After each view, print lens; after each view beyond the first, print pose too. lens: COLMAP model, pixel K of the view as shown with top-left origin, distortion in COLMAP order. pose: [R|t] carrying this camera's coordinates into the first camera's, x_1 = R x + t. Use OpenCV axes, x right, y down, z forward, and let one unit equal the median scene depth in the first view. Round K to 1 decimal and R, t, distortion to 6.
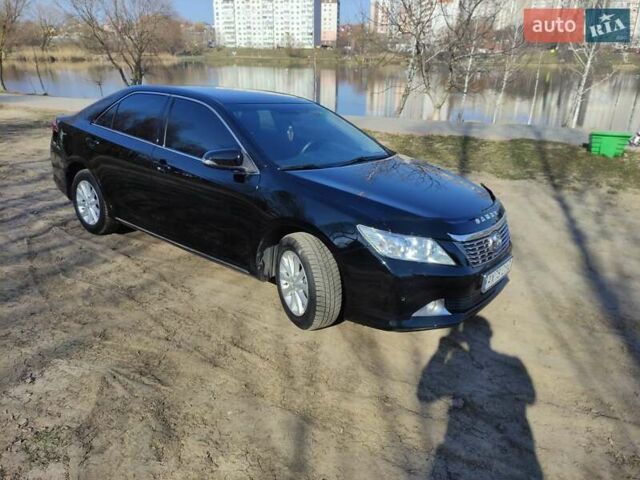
lens RADIAL K [[496.7, 0, 322.0], [0, 496.7, 229.4], [0, 0, 1]] dist [0.032953, -0.000537]
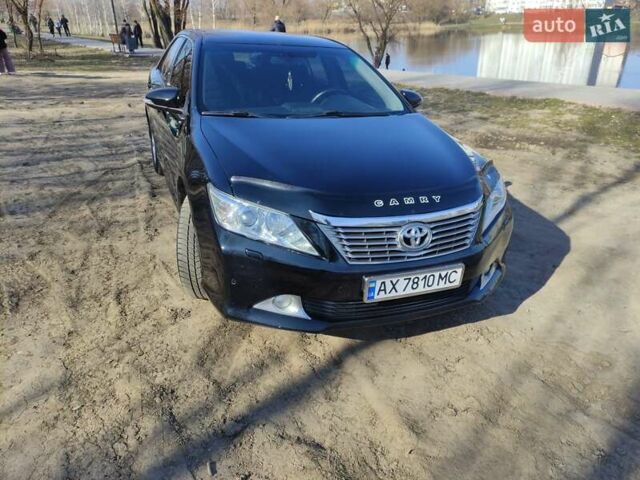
lens RADIAL K [[482.0, 0, 326.5], [0, 482.0, 246.4], [0, 0, 1]] dist [0.025465, -0.004751]
pose [[0.868251, 0.186703, -0.459655, 0.553088], [-0.144398, 0.981477, 0.125902, -0.030530], [0.474647, -0.042941, 0.879128, 0.348008]]
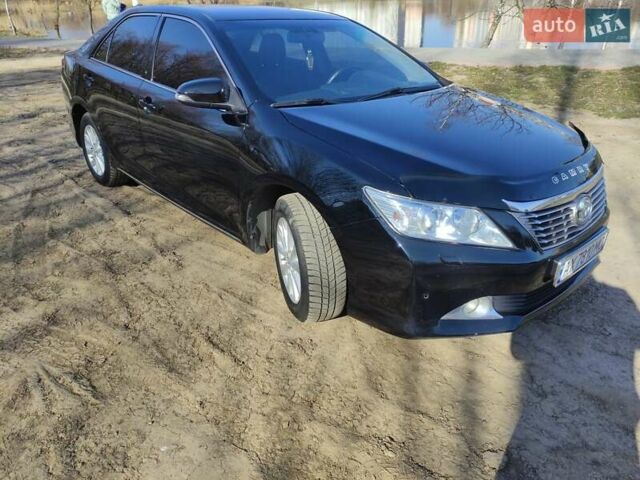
lens RADIAL K [[483.4, 0, 320.0], [0, 483.4, 240.0], [0, 0, 1]] dist [0.030582, -0.005919]
pose [[0.984798, 0.029809, -0.171128, 0.114347], [-0.006340, 0.990677, 0.136081, -0.023118], [0.173589, -0.132927, 0.975806, 0.294245]]
